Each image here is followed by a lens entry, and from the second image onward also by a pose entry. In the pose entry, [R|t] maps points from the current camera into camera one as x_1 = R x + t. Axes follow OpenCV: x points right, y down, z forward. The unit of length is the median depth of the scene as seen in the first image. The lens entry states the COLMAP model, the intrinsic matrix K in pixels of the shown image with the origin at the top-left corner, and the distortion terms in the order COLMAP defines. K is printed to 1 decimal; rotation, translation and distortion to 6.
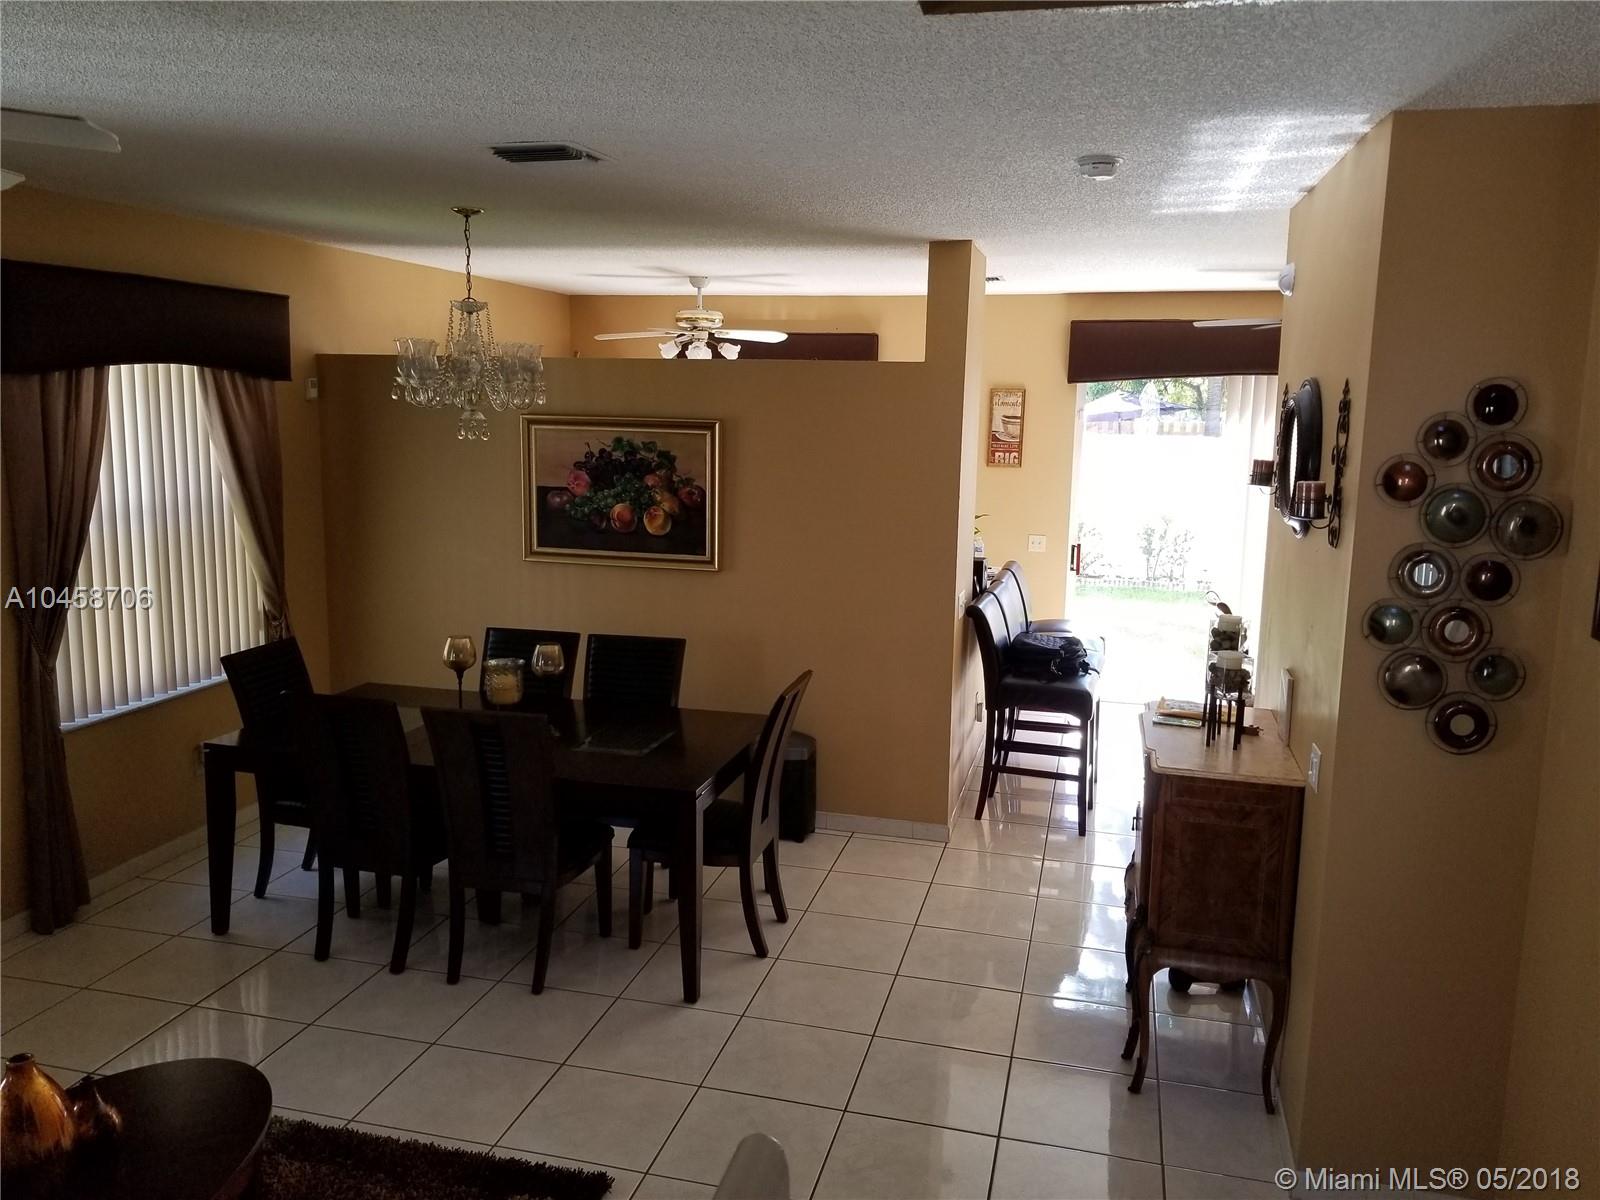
lens RADIAL K [[1268.4, 0, 798.6], [0, 1268.4, 593.9], [0, 0, 1]] dist [0.126567, -0.207897]
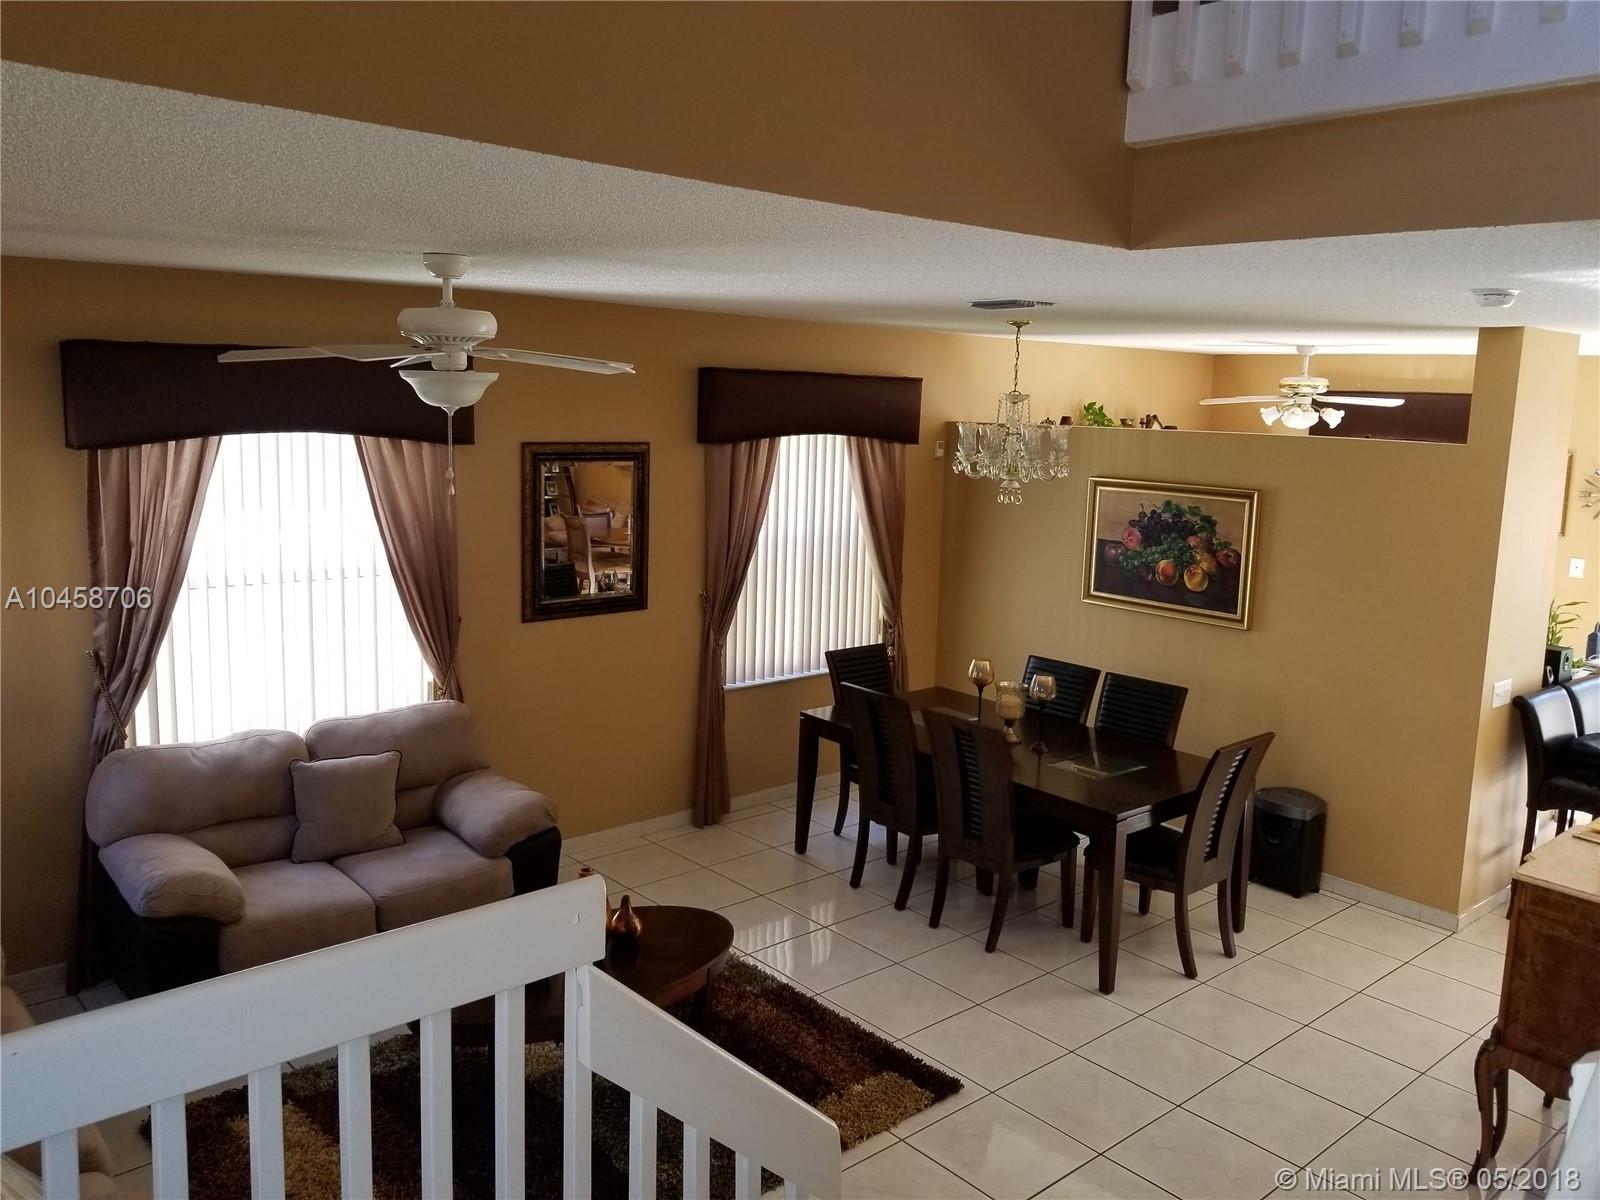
lens RADIAL K [[1268.4, 0, 798.6], [0, 1268.4, 593.9], [0, 0, 1]] dist [0.126567, -0.207897]
pose [[0.829863, 0.098243, -0.549251, 0.229404], [-0.106164, 0.994196, 0.017425, -0.028628], [0.547775, 0.043850, 0.835476, -0.121927]]
